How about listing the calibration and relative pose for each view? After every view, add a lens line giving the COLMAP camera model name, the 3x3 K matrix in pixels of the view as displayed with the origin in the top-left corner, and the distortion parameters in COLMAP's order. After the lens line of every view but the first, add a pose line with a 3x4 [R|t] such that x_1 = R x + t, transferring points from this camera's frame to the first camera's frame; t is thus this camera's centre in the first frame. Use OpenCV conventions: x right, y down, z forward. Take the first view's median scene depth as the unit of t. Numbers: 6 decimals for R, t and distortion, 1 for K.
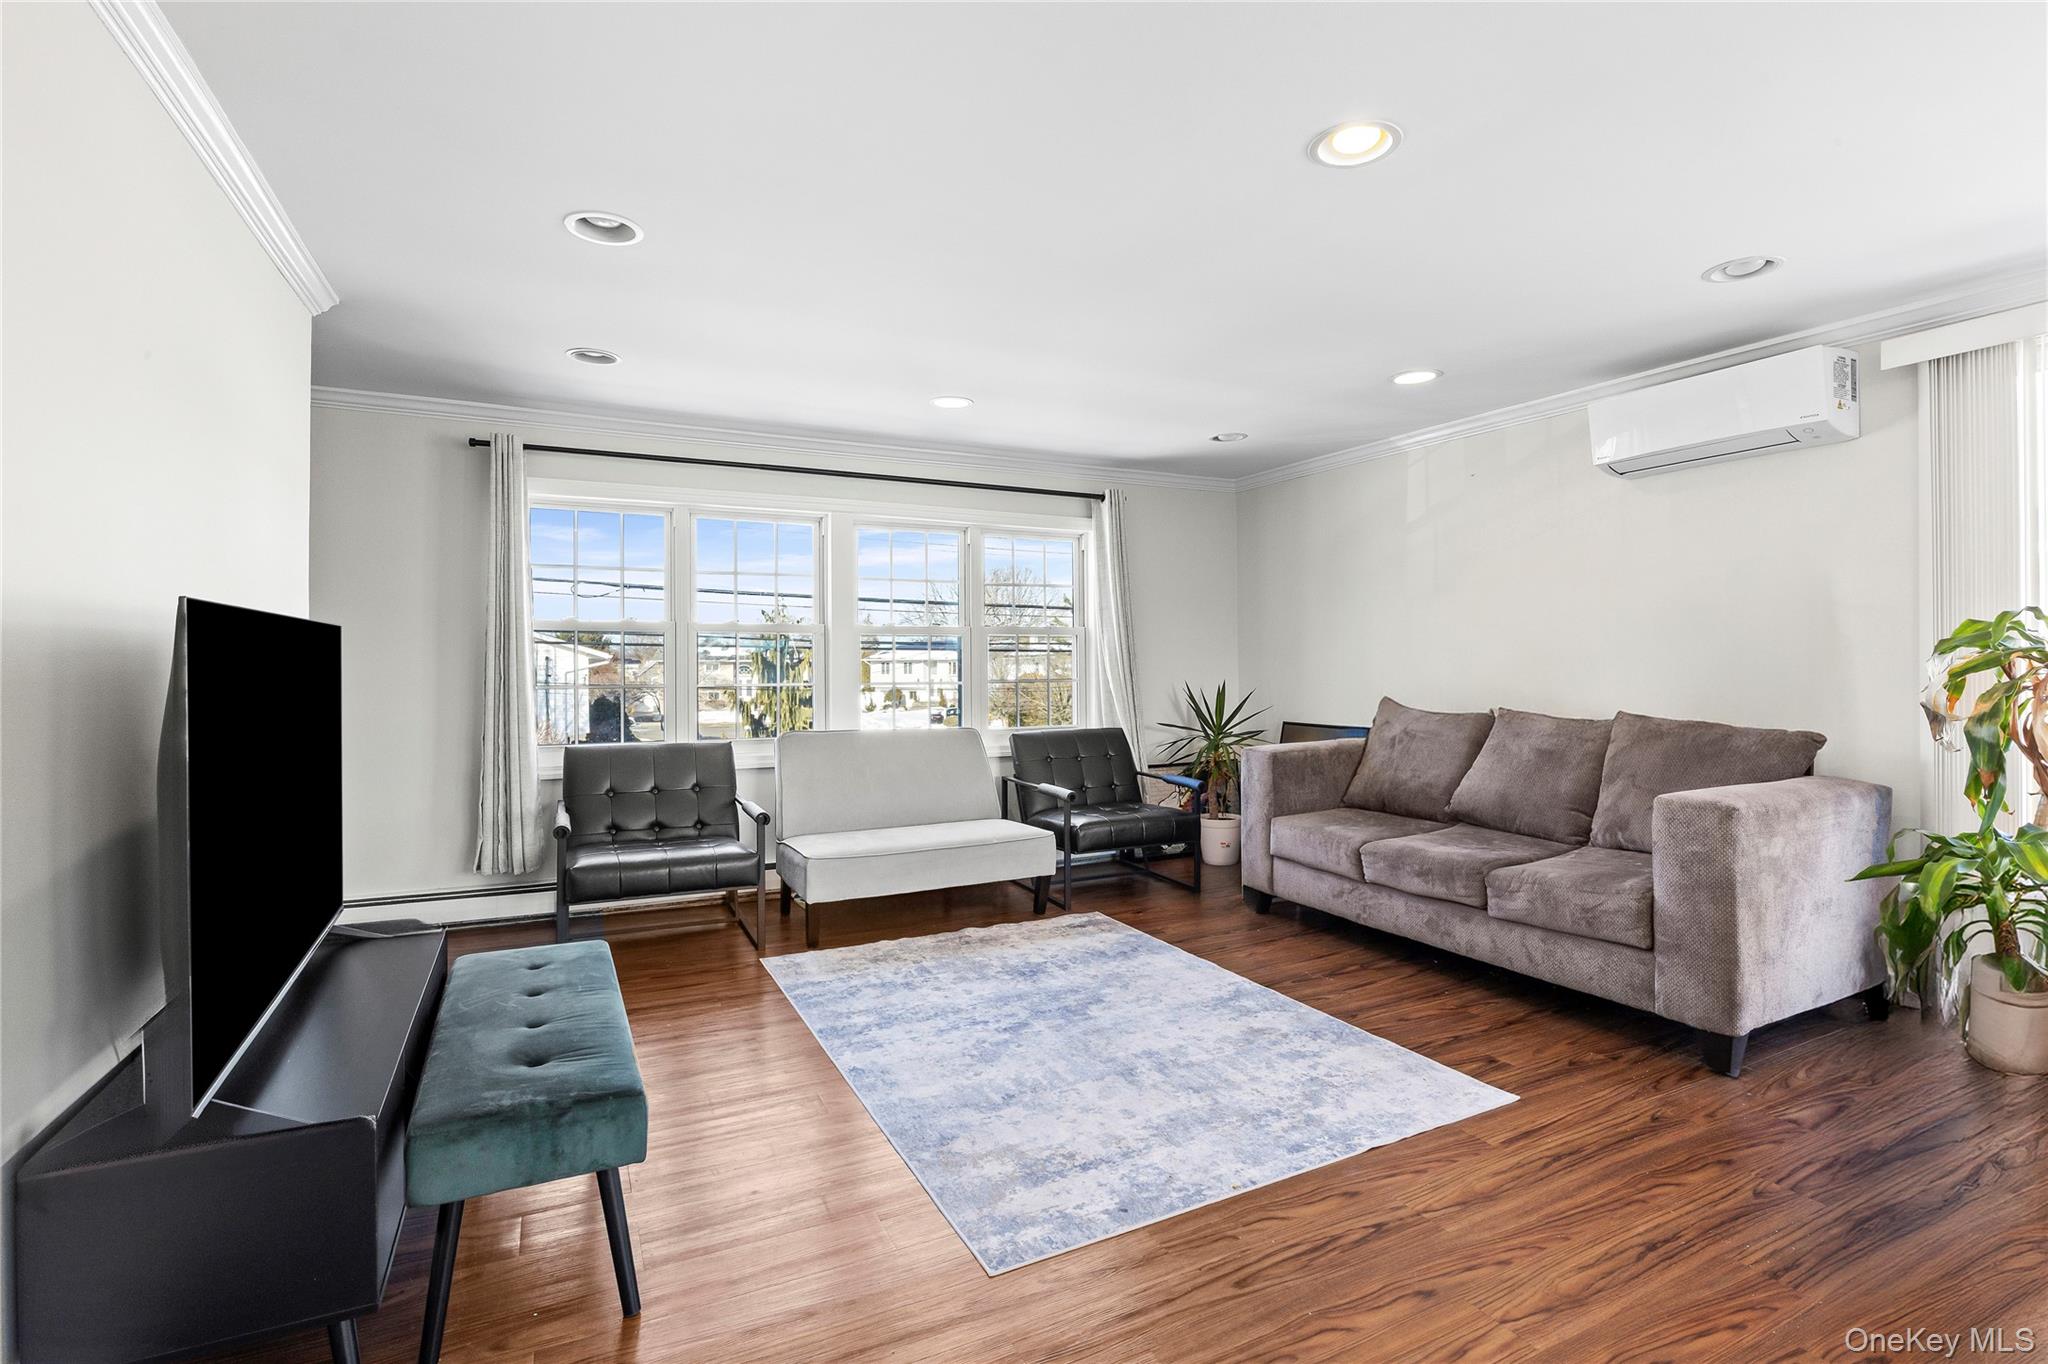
lens RADIAL K [[951.0, 0, 1036.9], [0, 951.0, 671.0], [0, 0, 1]] dist [-0.017100, 0.002412]
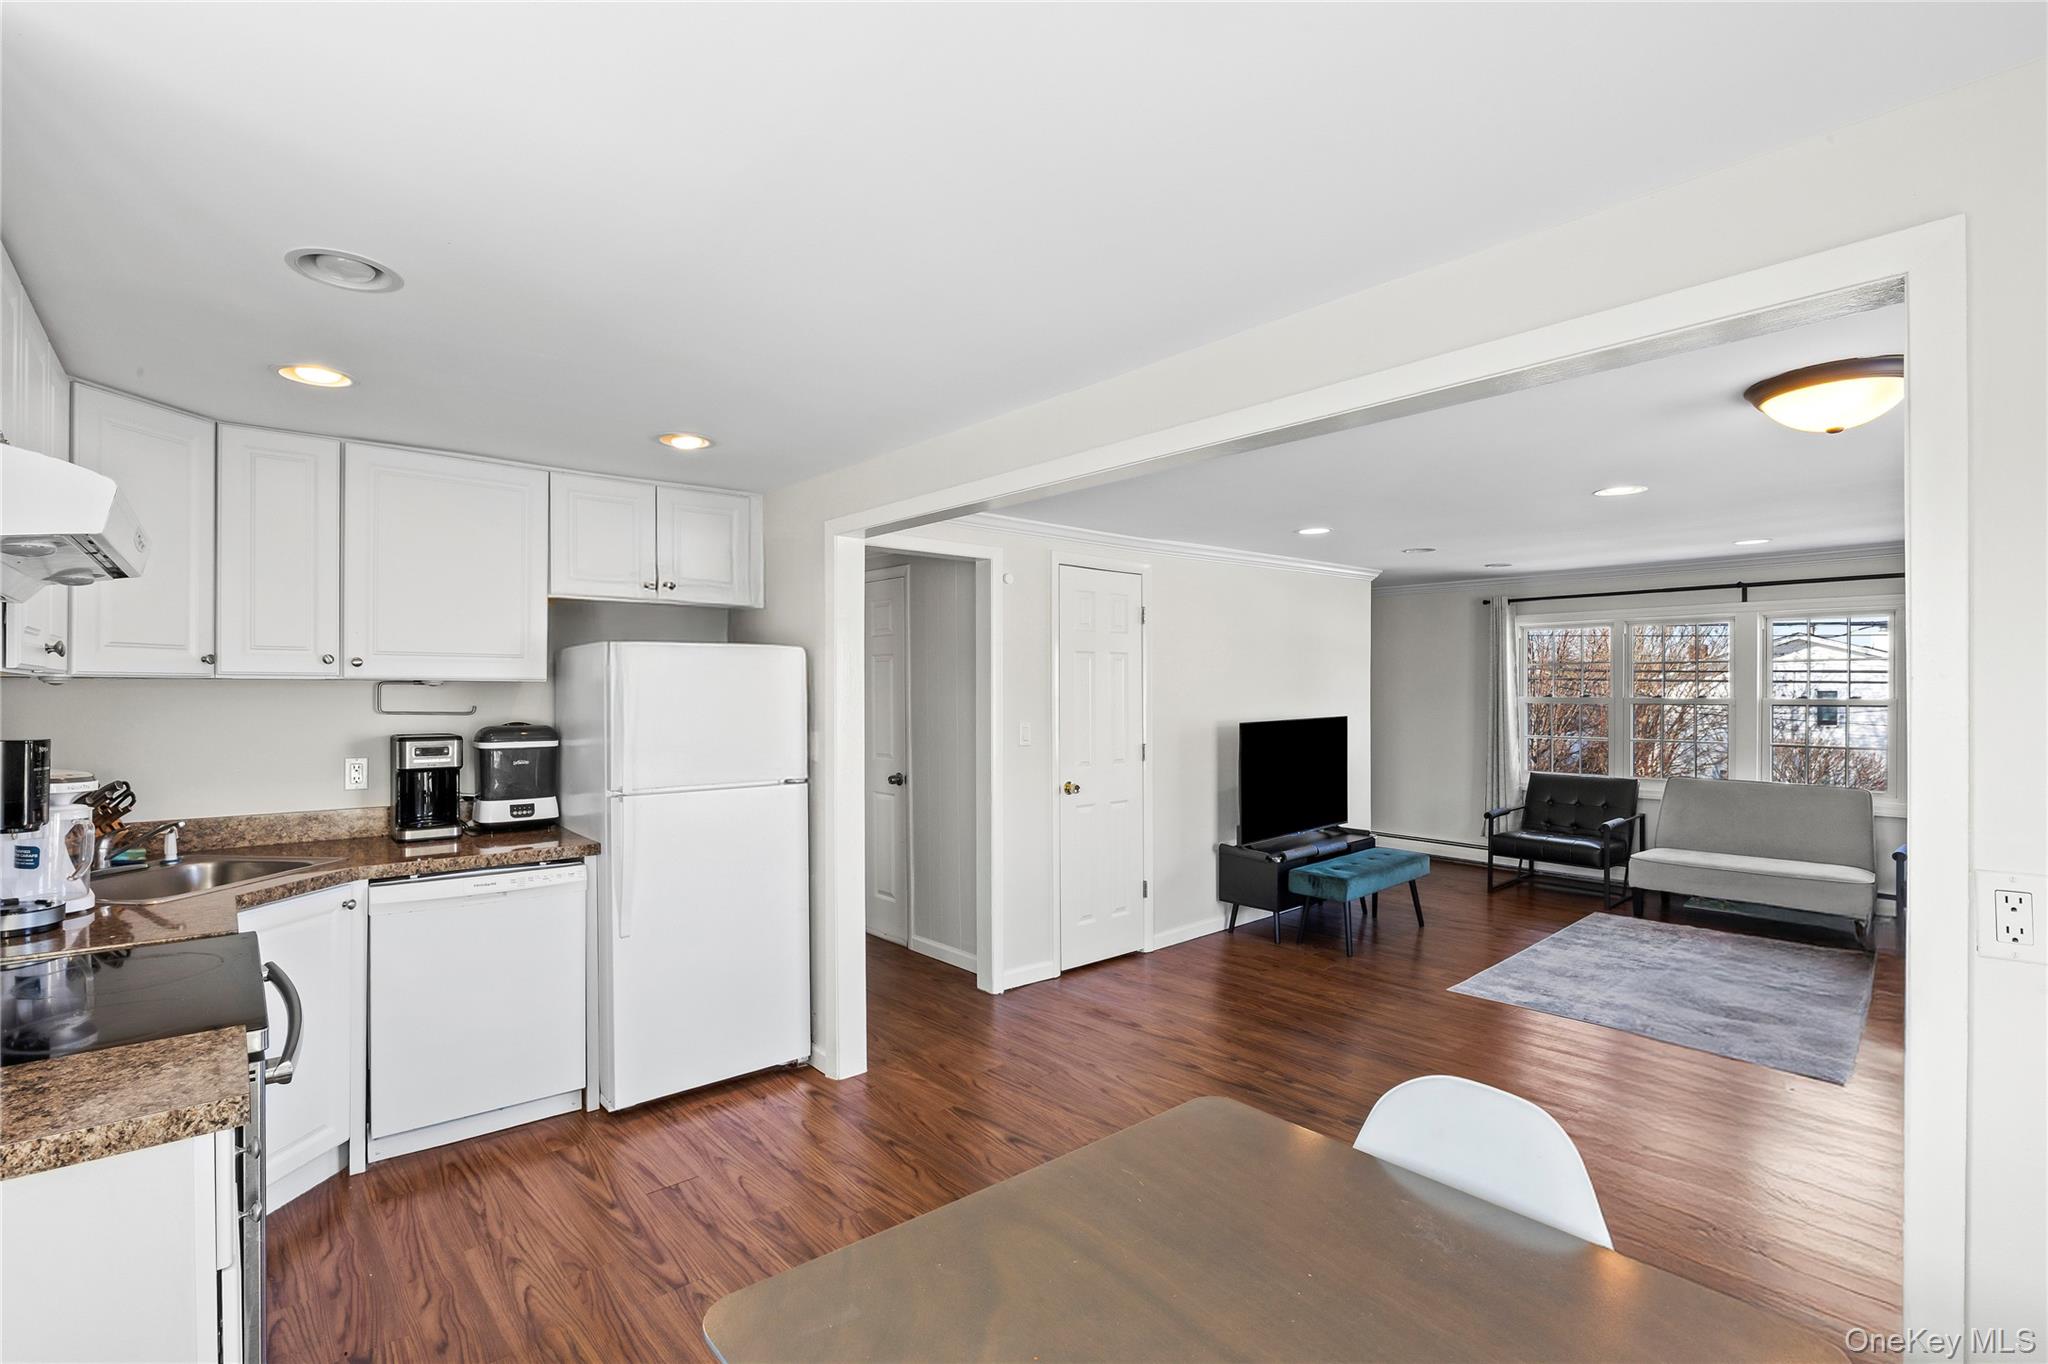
lens RADIAL K [[951.0, 0, 1023.5], [0, 951.0, 685.2], [0, 0, 1]] dist [-0.017100, 0.002412]
pose [[0.258418, 0.004284, -0.966024, 1.168720], [-0.003682, 0.999987, 0.003450, -0.100960], [0.966026, 0.002666, 0.258430, -0.420369]]
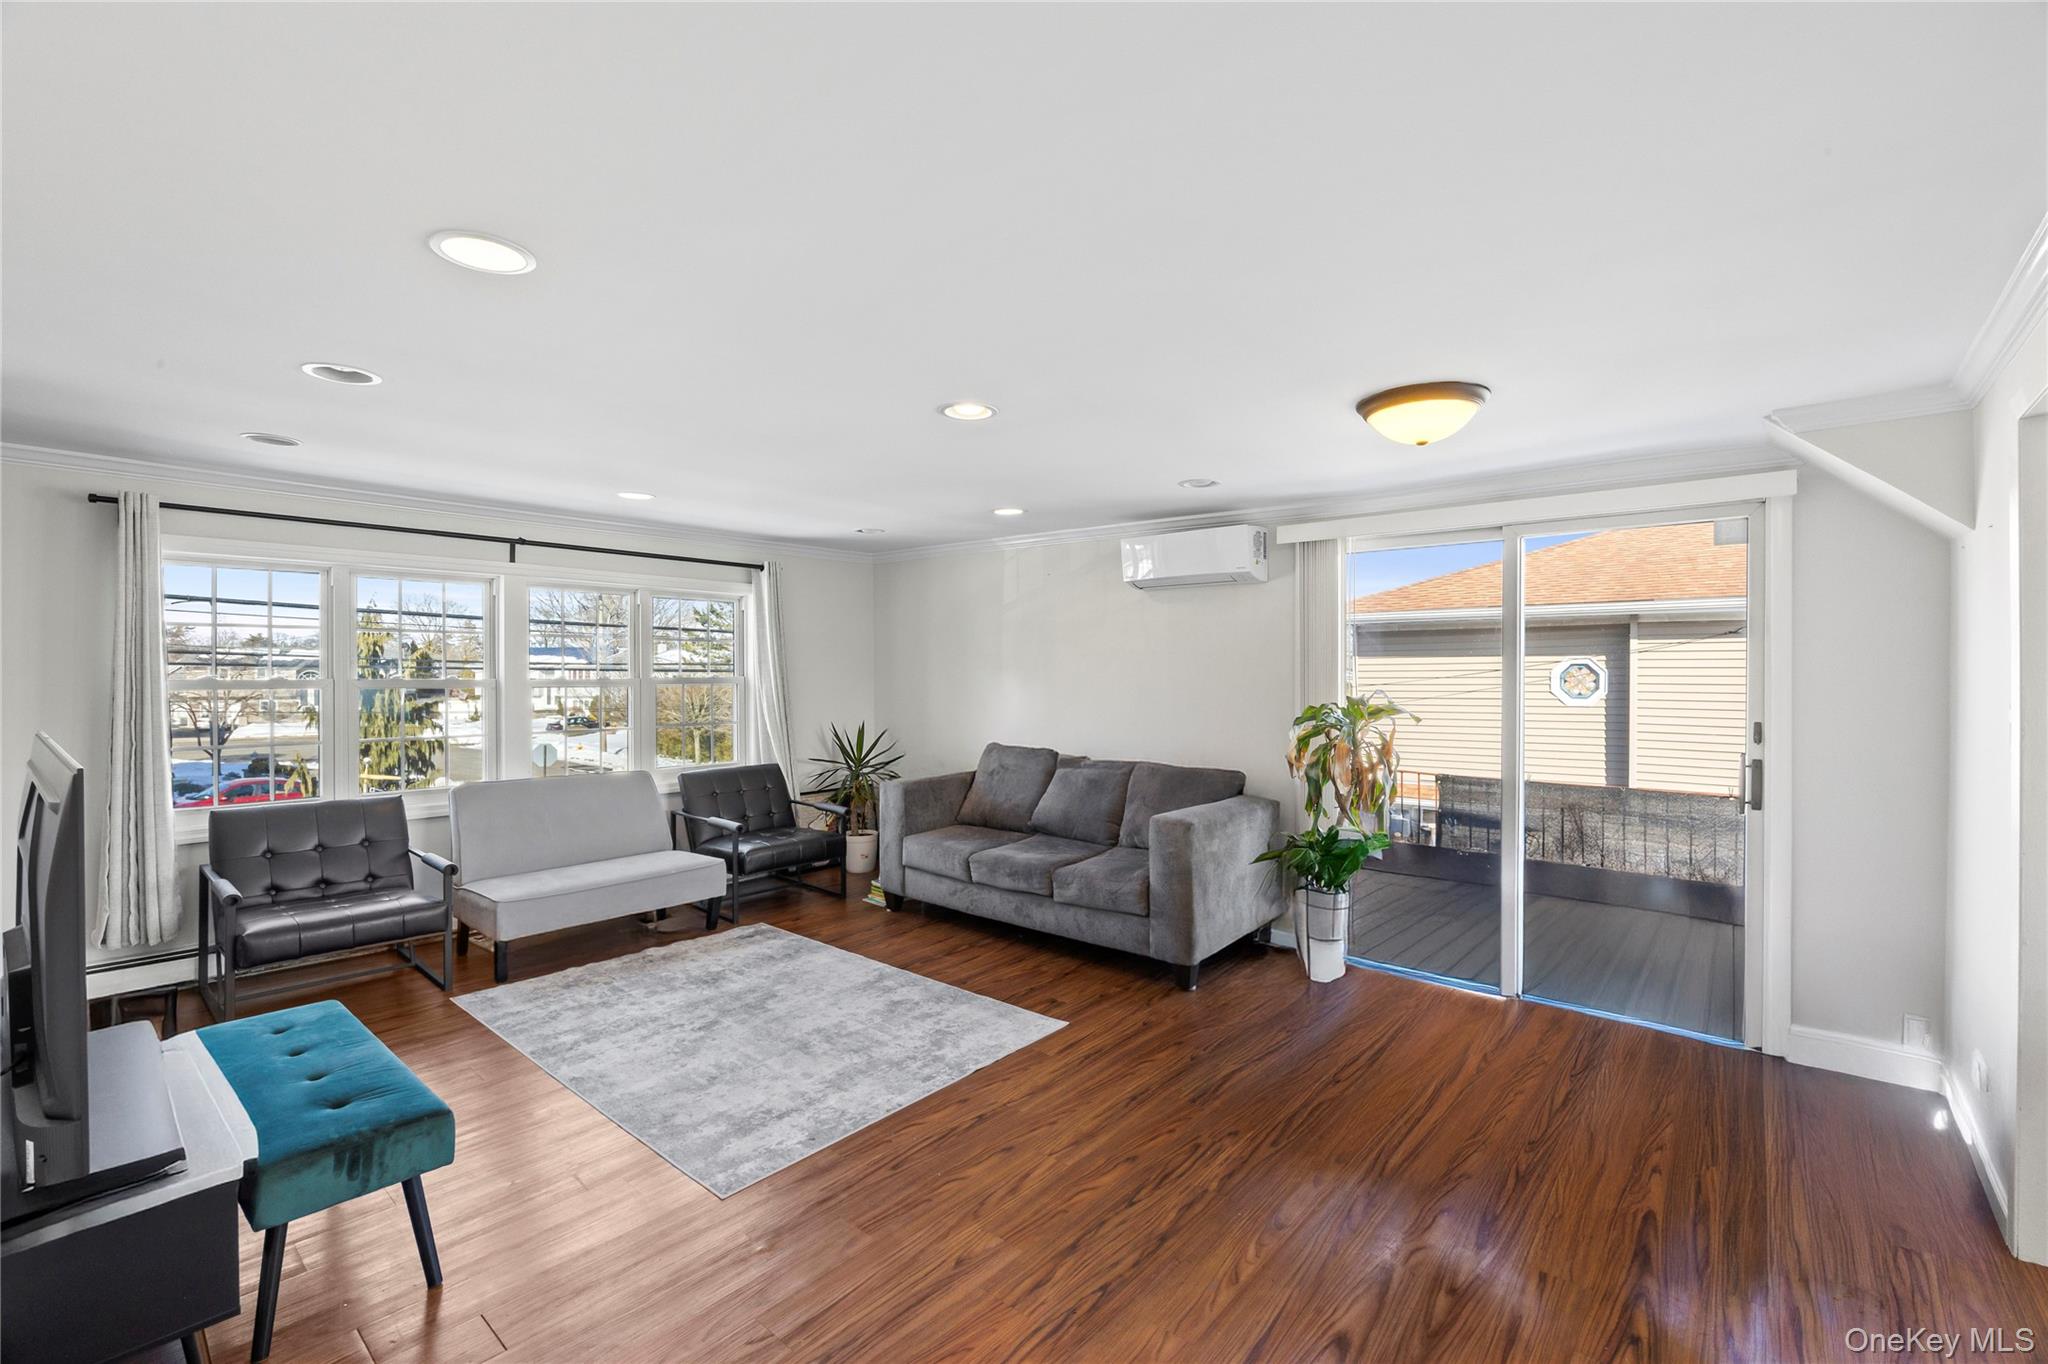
lens RADIAL K [[874.9, 0, 1030.2], [0, 874.9, 678.7], [0, 0, 1]] dist [-0.018365, 0.001559]
pose [[0.921975, 0.003822, 0.387230, -0.071929], [-0.004316, 0.999991, 0.000406, -0.080029], [-0.387225, -0.002046, 0.921983, -0.210529]]
